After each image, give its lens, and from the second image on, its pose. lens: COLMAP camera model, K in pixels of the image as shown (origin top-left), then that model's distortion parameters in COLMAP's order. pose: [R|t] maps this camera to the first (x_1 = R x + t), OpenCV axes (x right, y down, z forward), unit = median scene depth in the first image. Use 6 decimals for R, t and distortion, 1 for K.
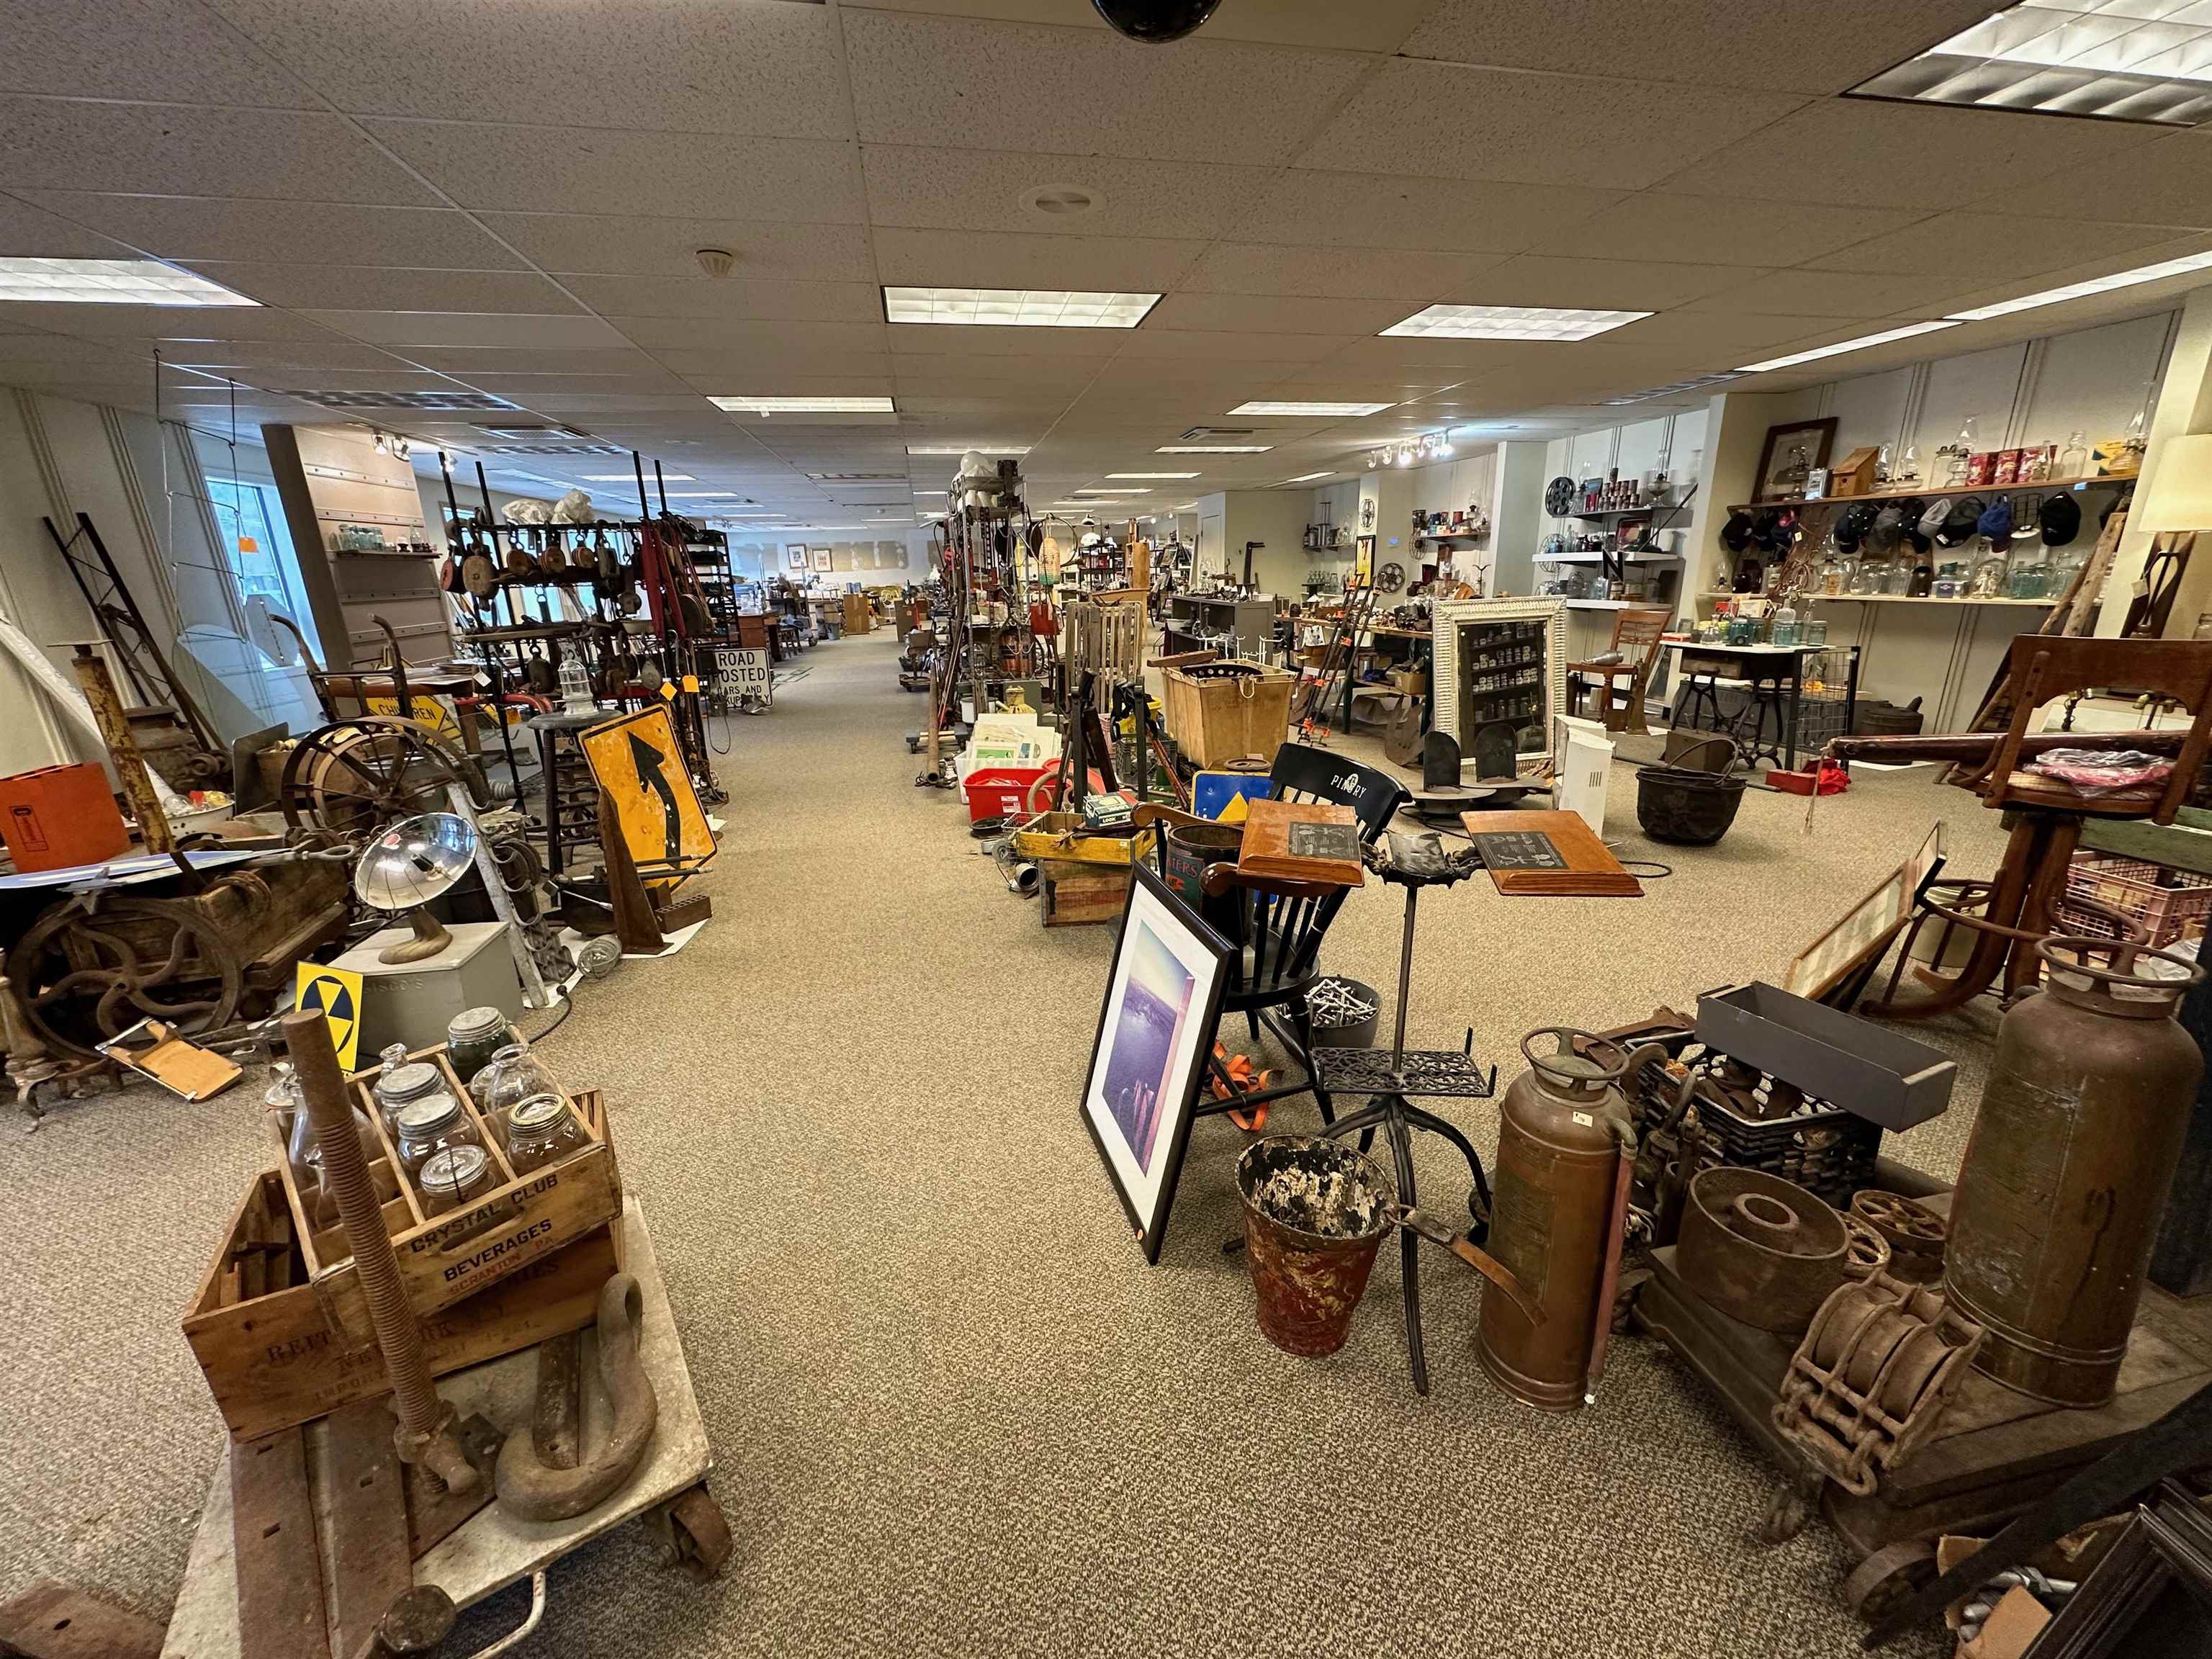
lens RADIAL K [[880.9, 0, 1105.0], [0, 880.9, 827.4], [0, 0, 1]] dist [-0.001637, -0.000634]
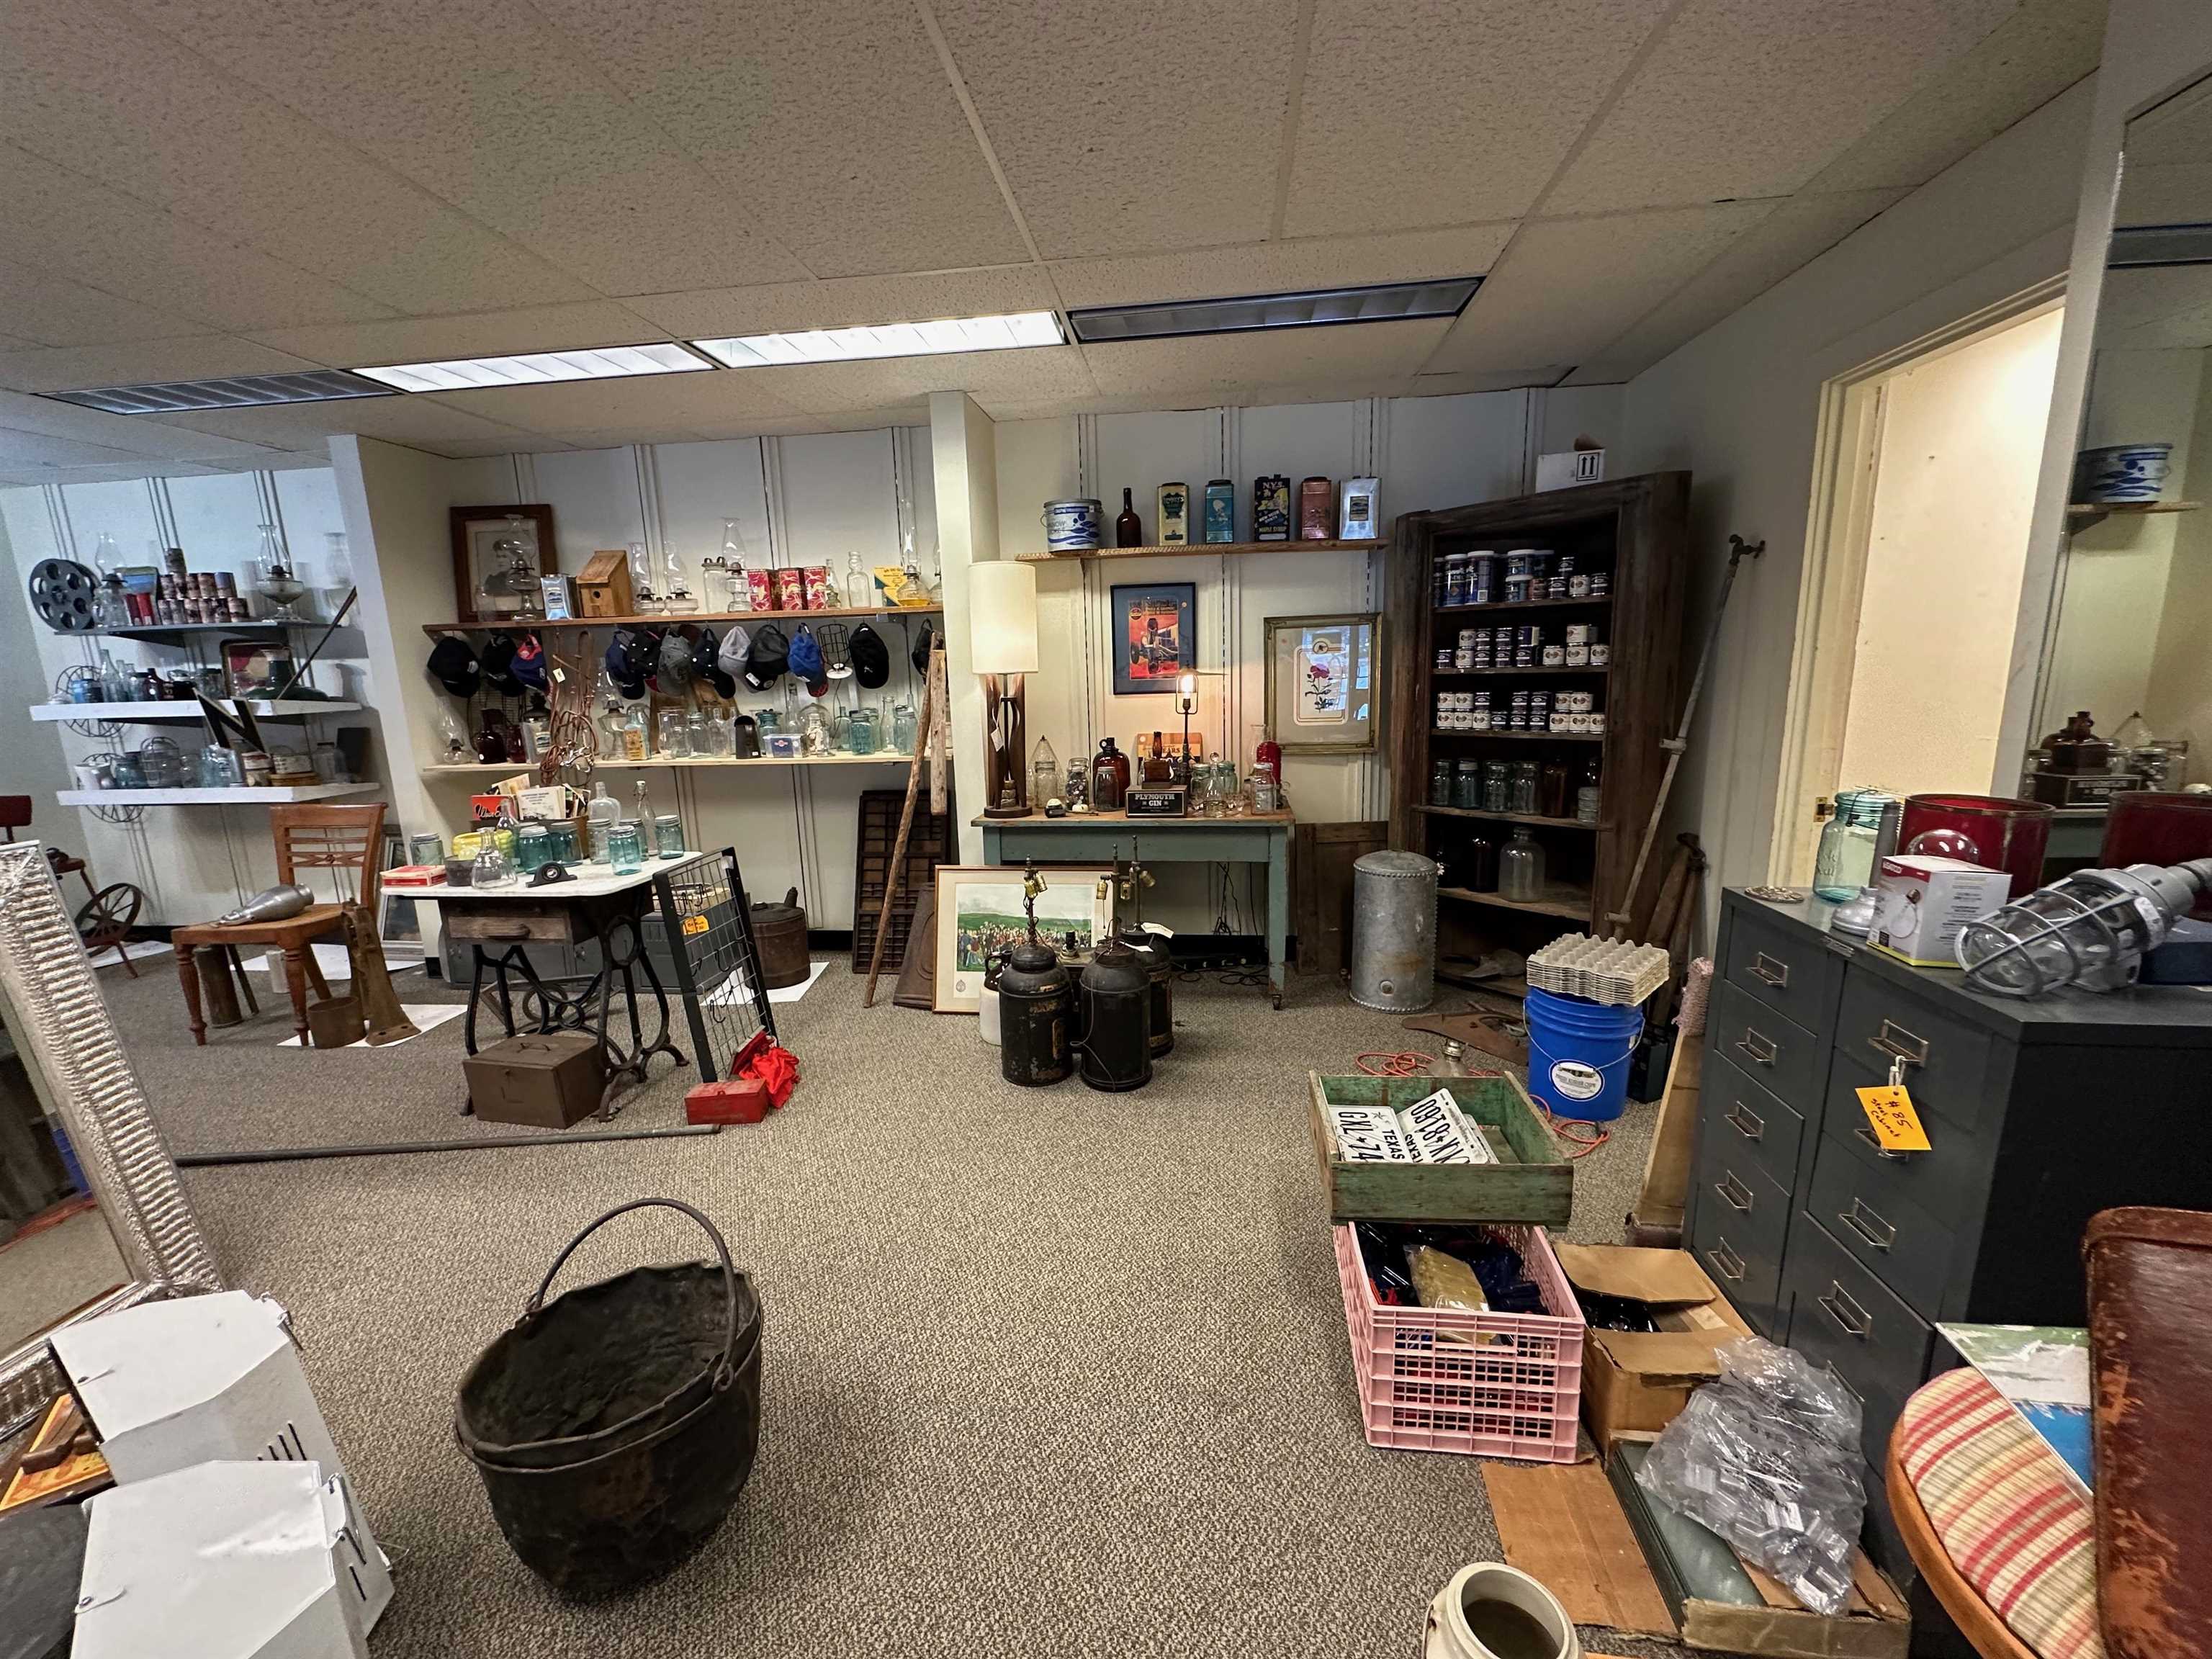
lens RADIAL K [[880.9, 0, 1108.1], [0, 880.9, 830.6], [0, 0, 1]] dist [-0.001637, -0.000634]
pose [[0.310359, -0.163609, 0.936434, 0.296375], [0.290751, 0.954209, 0.070352, -0.152370], [-0.905064, 0.250434, 0.343716, 0.449129]]
